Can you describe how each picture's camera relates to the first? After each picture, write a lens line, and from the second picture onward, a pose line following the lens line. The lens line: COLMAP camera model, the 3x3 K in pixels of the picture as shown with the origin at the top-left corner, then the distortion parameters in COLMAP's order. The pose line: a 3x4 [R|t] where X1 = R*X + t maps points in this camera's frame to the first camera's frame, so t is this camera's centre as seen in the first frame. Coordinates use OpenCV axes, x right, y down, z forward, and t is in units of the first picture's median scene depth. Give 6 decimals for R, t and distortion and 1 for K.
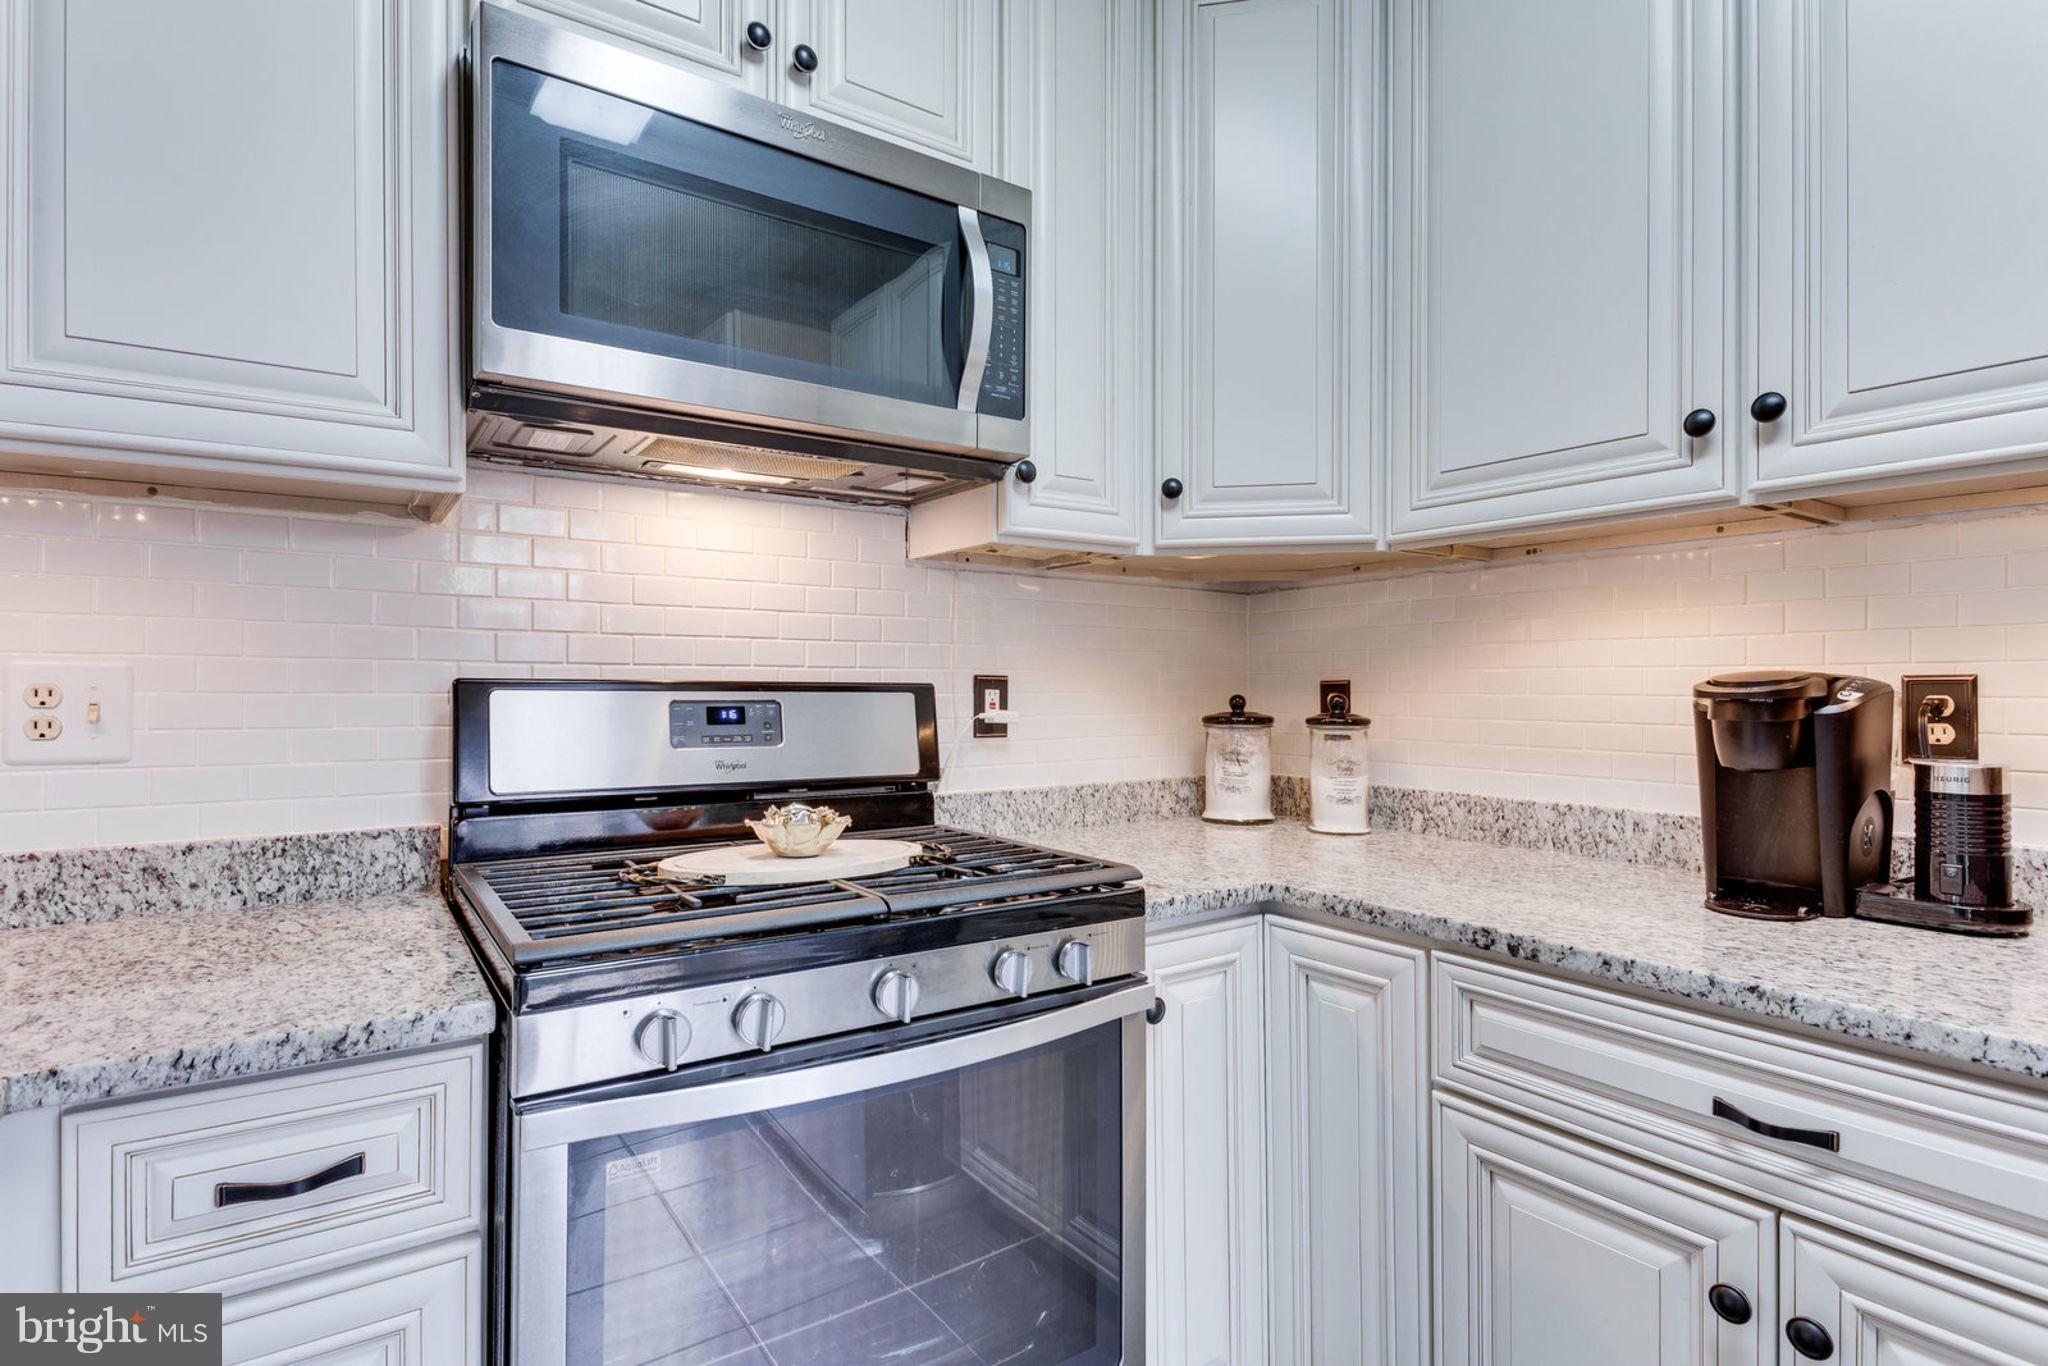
lens RADIAL K [[996.8, 0, 1032.7], [0, 996.8, 687.5], [0, 0, 1]] dist [0.005232, -0.003793]
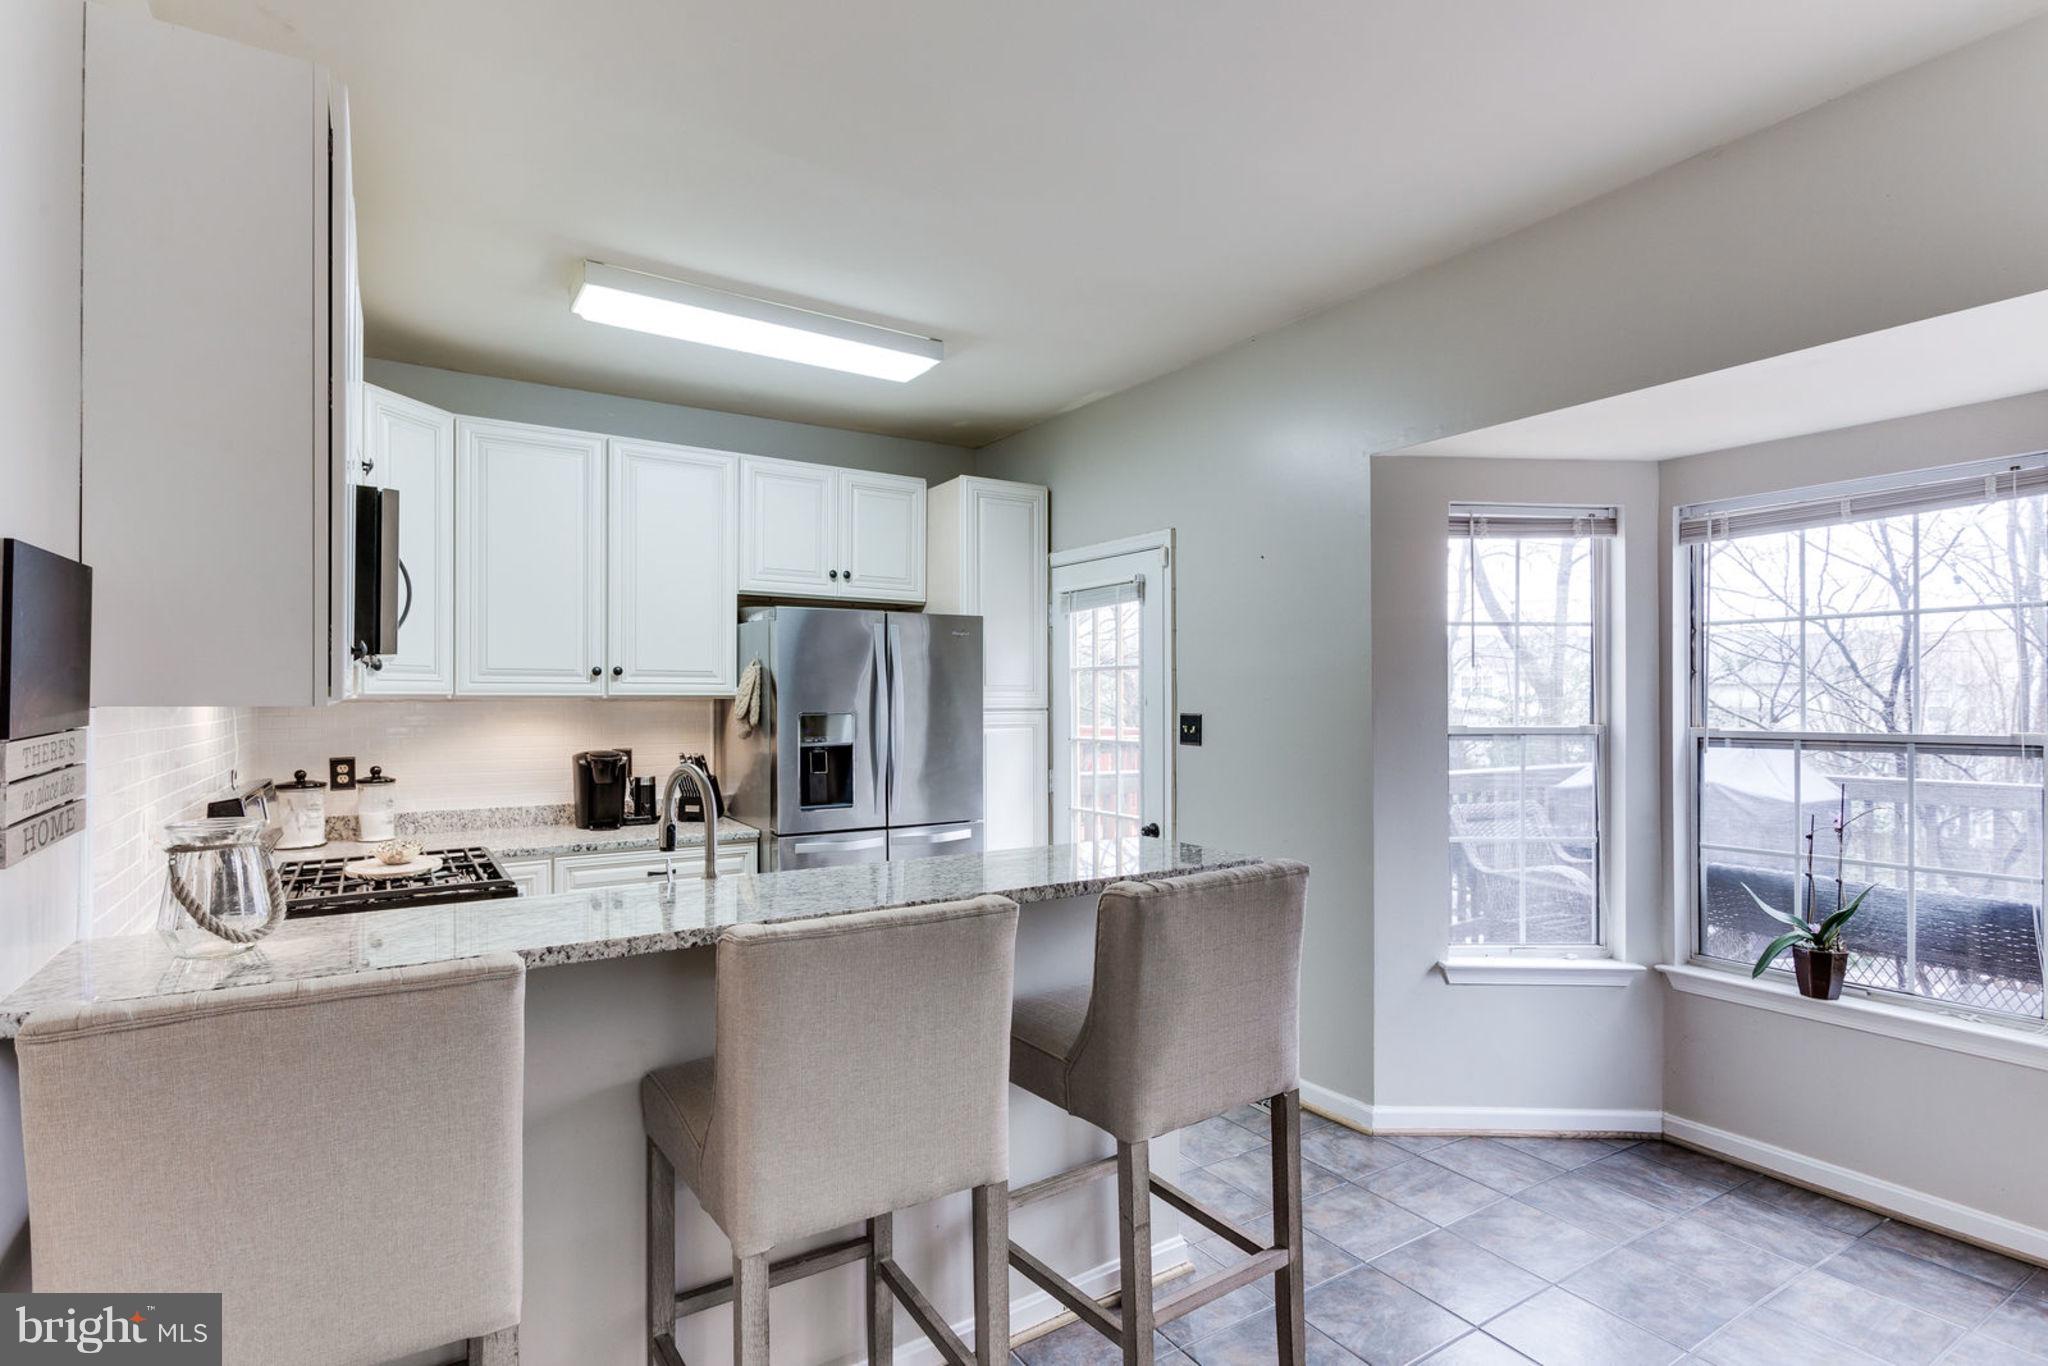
lens RADIAL K [[996.8, 0, 1034.1], [0, 996.8, 701.5], [0, 0, 1]] dist [0.005232, -0.003793]
pose [[0.023260, -0.004301, 0.999720, -2.217351], [0.001737, 0.999989, 0.004262, -0.173759], [-0.999728, 0.001637, 0.023267, -0.384910]]
